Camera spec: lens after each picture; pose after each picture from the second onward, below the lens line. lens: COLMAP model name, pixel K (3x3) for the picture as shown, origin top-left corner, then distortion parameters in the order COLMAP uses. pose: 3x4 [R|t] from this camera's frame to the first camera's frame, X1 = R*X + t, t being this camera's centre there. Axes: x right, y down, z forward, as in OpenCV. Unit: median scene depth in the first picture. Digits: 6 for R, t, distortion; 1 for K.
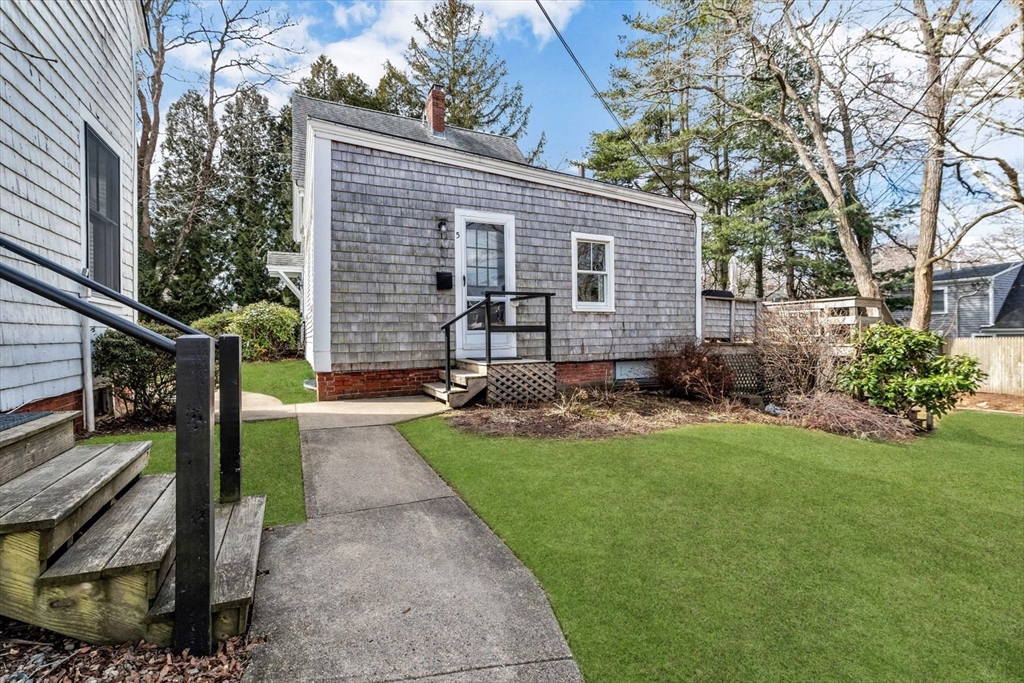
lens RADIAL K [[462.6, 0, 522.6], [0, 462.6, 332.8], [0, 0, 1]] dist [0.000235, 0.000413]
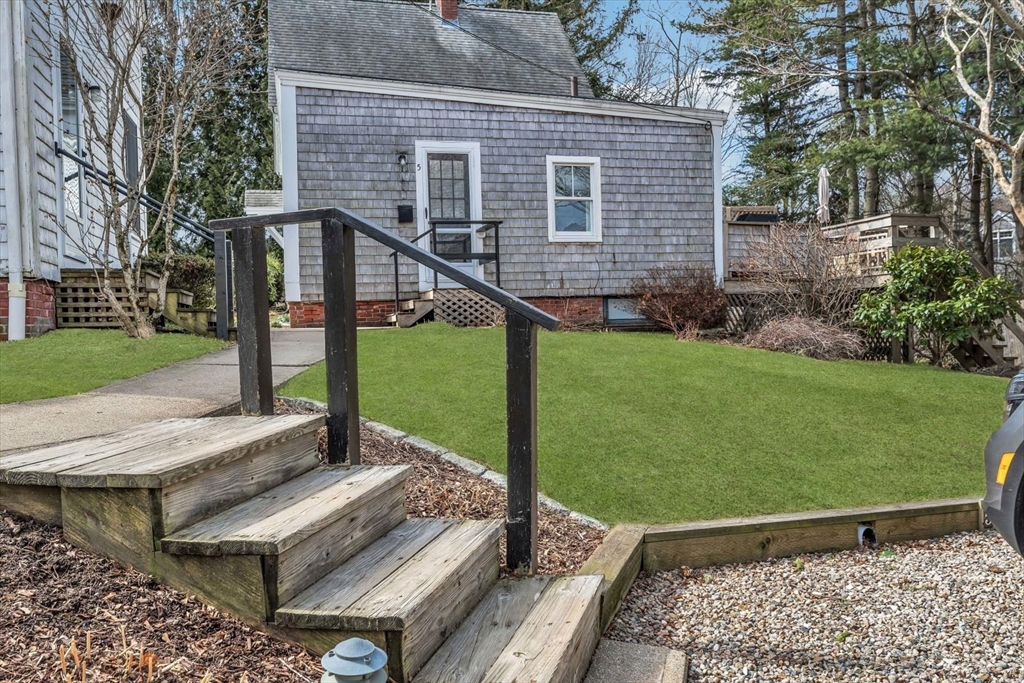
lens RADIAL K [[853.5, 0, 521.3], [0, 853.5, 342.9], [0, 0, 1]] dist [-0.001754, 0.006985]
pose [[0.980890, -0.011835, -0.194205, 0.380723], [0.017369, 0.999489, 0.026817, 0.107781], [0.193788, -0.029677, 0.980594, -0.684736]]
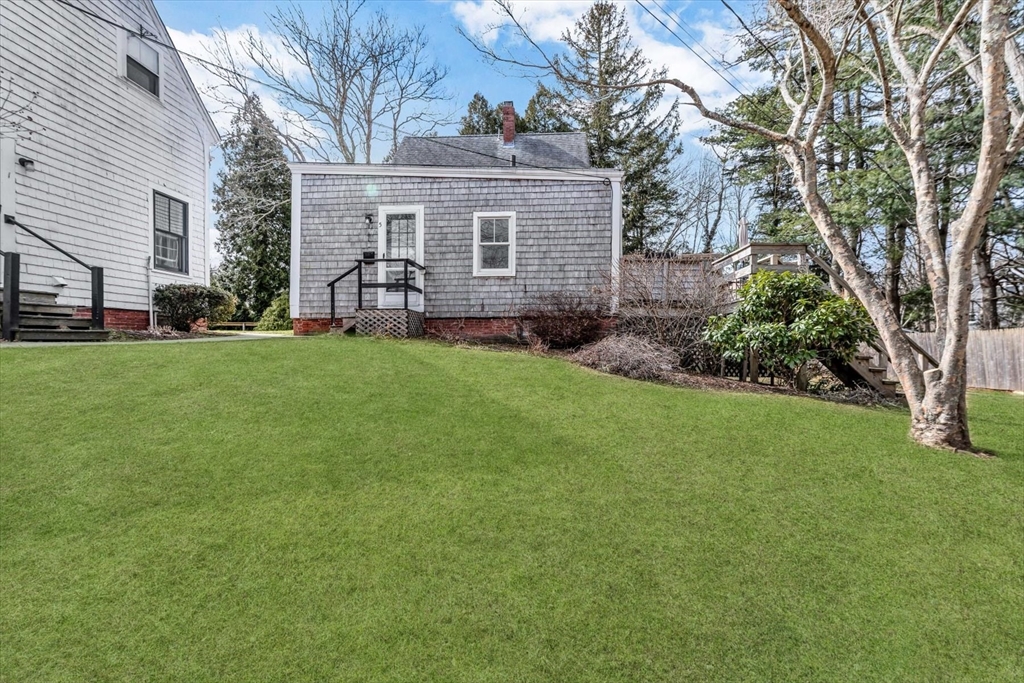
lens RADIAL K [[462.6, 0, 510.3], [0, 462.6, 345.4], [0, 0, 1]] dist [0.000235, 0.000413]
pose [[0.863788, 0.014677, -0.503642, 0.814686], [-0.007346, 0.999836, 0.016537, 0.115985], [0.503802, -0.010584, 0.863754, -0.020595]]
